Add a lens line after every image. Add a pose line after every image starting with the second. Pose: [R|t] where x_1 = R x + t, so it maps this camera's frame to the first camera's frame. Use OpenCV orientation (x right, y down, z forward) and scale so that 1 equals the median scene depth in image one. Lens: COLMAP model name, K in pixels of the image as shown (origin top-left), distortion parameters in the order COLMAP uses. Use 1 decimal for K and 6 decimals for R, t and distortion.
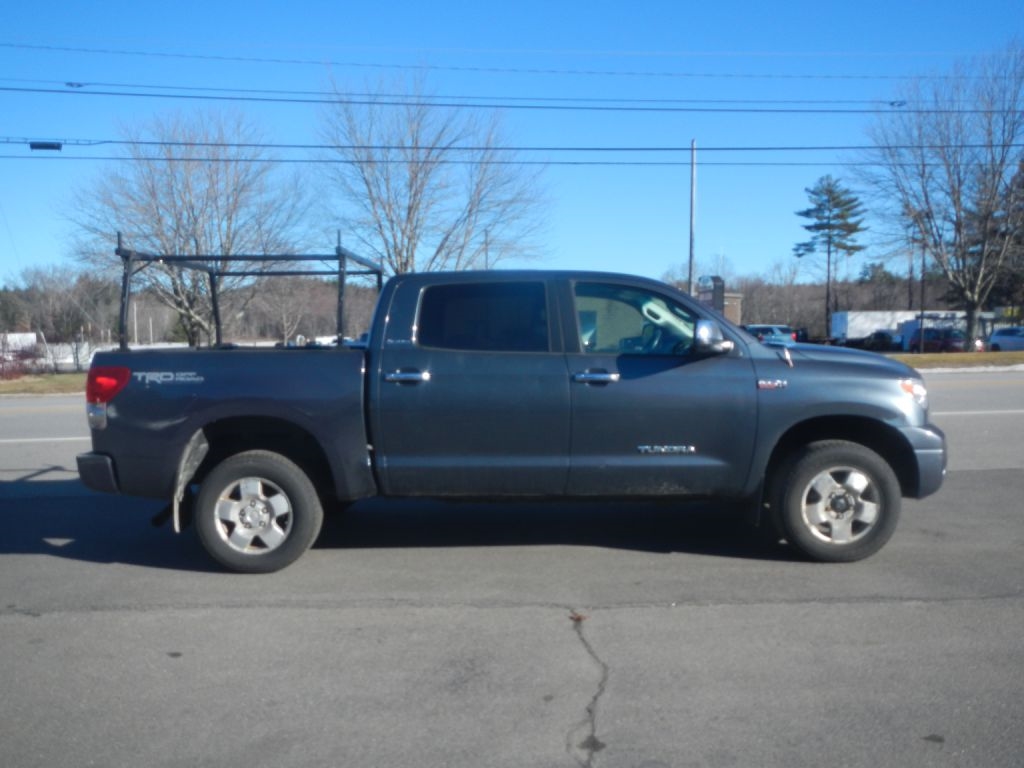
lens RADIAL K [[843.7, 0, 514.8], [0, 843.7, 385.1], [0, 0, 1]] dist [-0.004440, 0.000487]
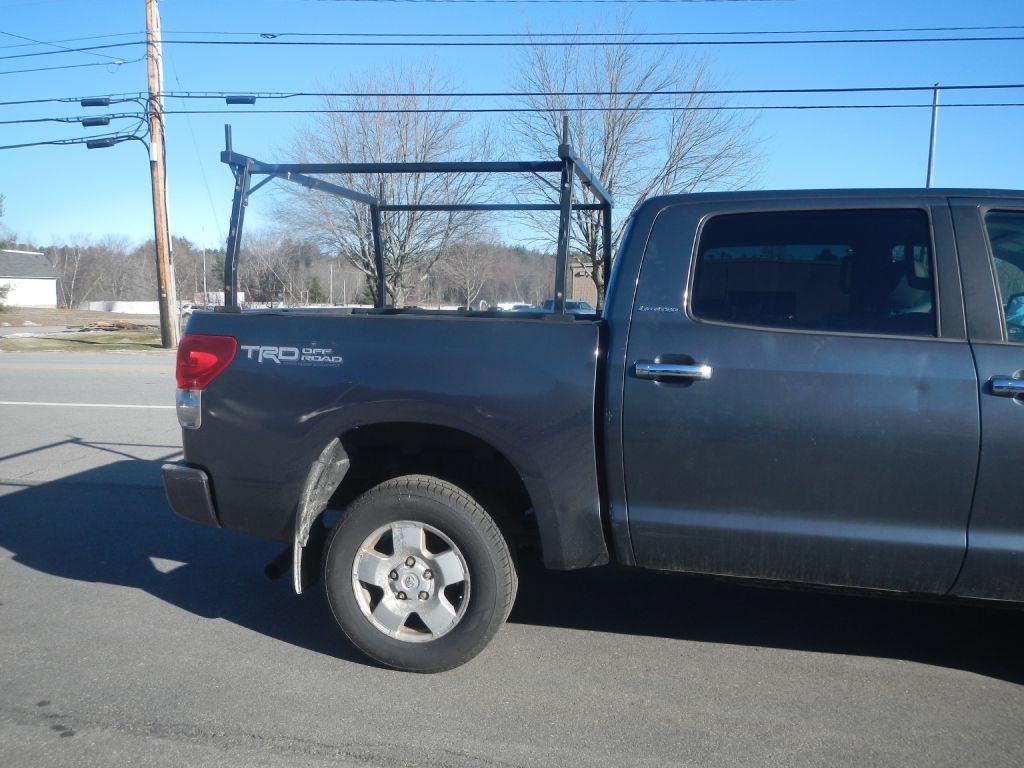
lens RADIAL K [[844.8, 0, 507.2], [0, 844.8, 383.3], [0, 0, 1]] dist [0.004732, 0.002747]
pose [[0.975754, 0.047543, -0.213642, -0.104078], [-0.040102, 0.998433, 0.039034, -0.017467], [0.215163, -0.029520, 0.976132, 0.375683]]
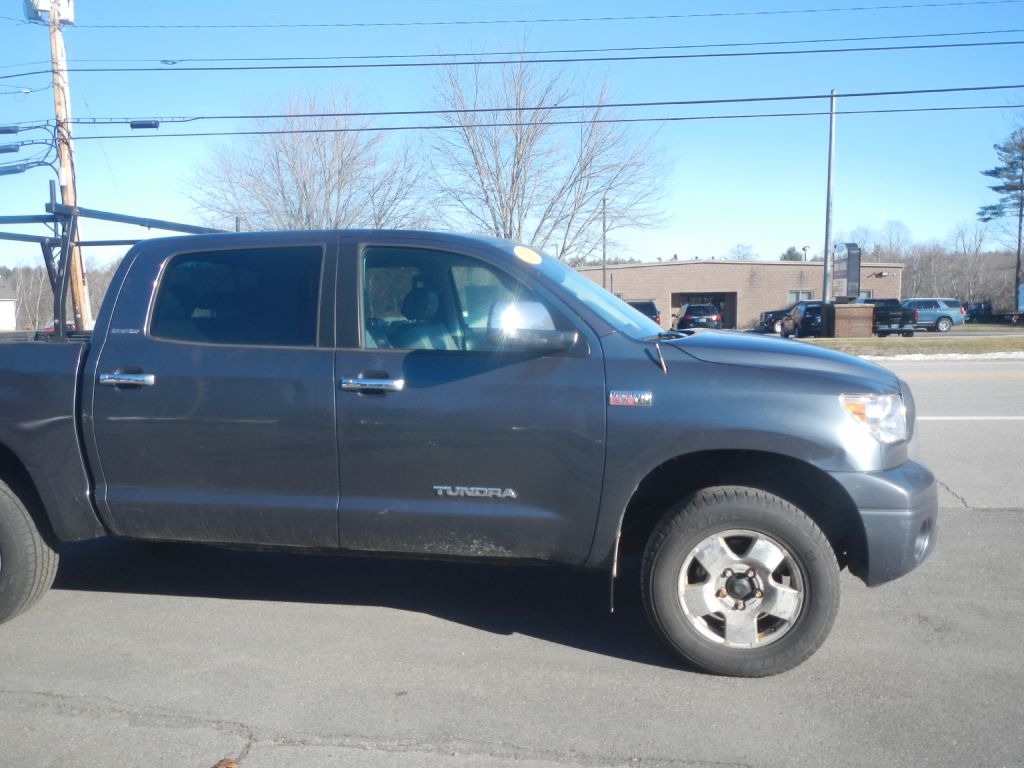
lens RADIAL K [[843.7, 0, 514.8], [0, 843.7, 385.1], [0, 0, 1]] dist [-0.004440, 0.000487]
pose [[0.982146, 0.015601, -0.187474, 0.308141], [-0.009725, 0.999433, 0.032226, -0.028964], [0.187871, -0.029828, 0.981741, 0.313978]]
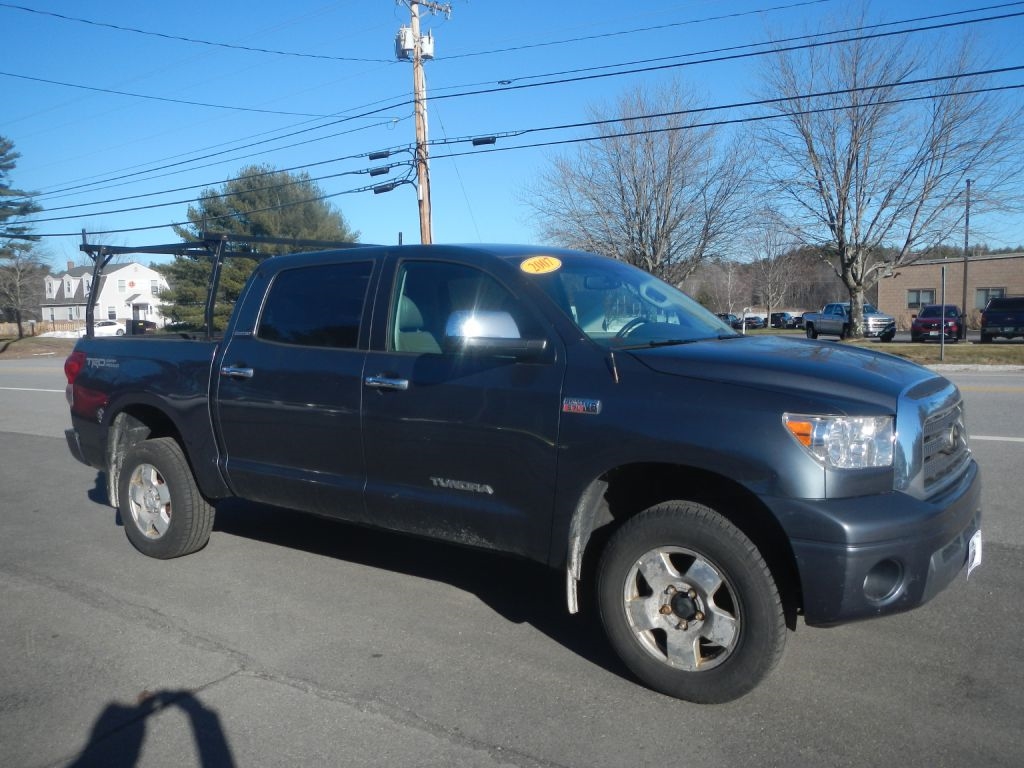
lens RADIAL K [[843.7, 0, 514.8], [0, 843.7, 385.1], [0, 0, 1]] dist [-0.004440, 0.000487]
pose [[0.814698, 0.051086, -0.577630, 0.584519], [-0.030072, 0.998494, 0.045894, -0.042450], [0.579105, -0.020020, 0.815007, 0.391355]]
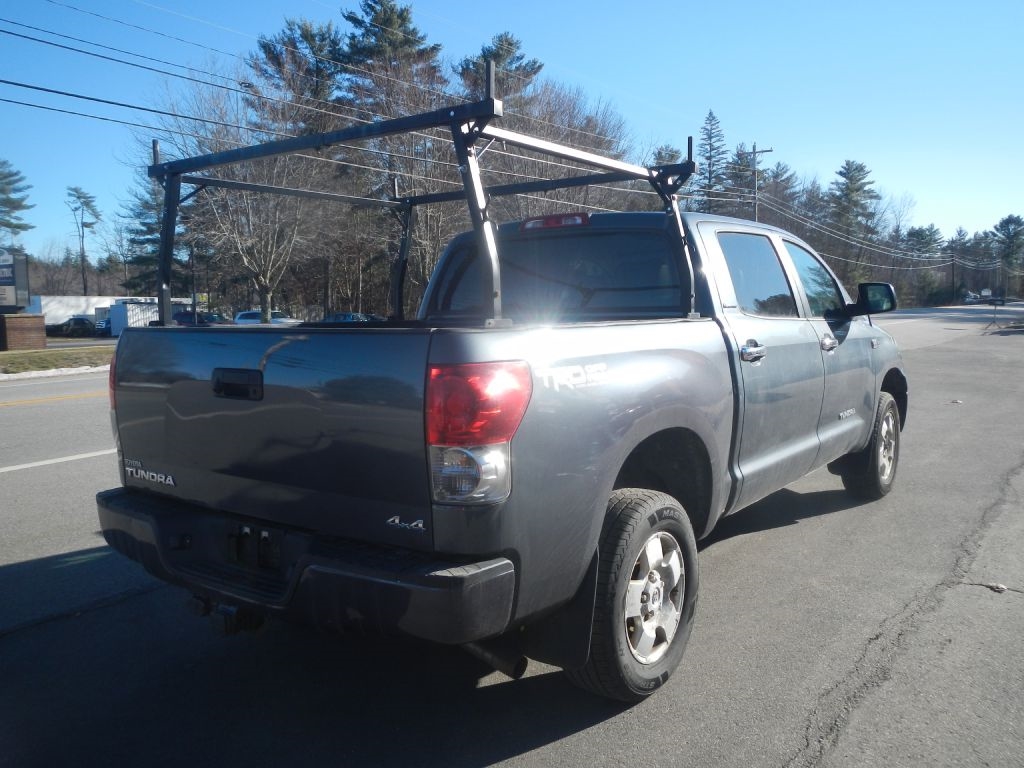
lens RADIAL K [[843.7, 0, 514.8], [0, 843.7, 385.1], [0, 0, 1]] dist [-0.004440, 0.000487]
pose [[0.579120, -0.074706, 0.811812, -0.778635], [0.061997, 0.996945, 0.047517, -0.028085], [-0.812882, 0.022812, 0.581982, 0.669986]]
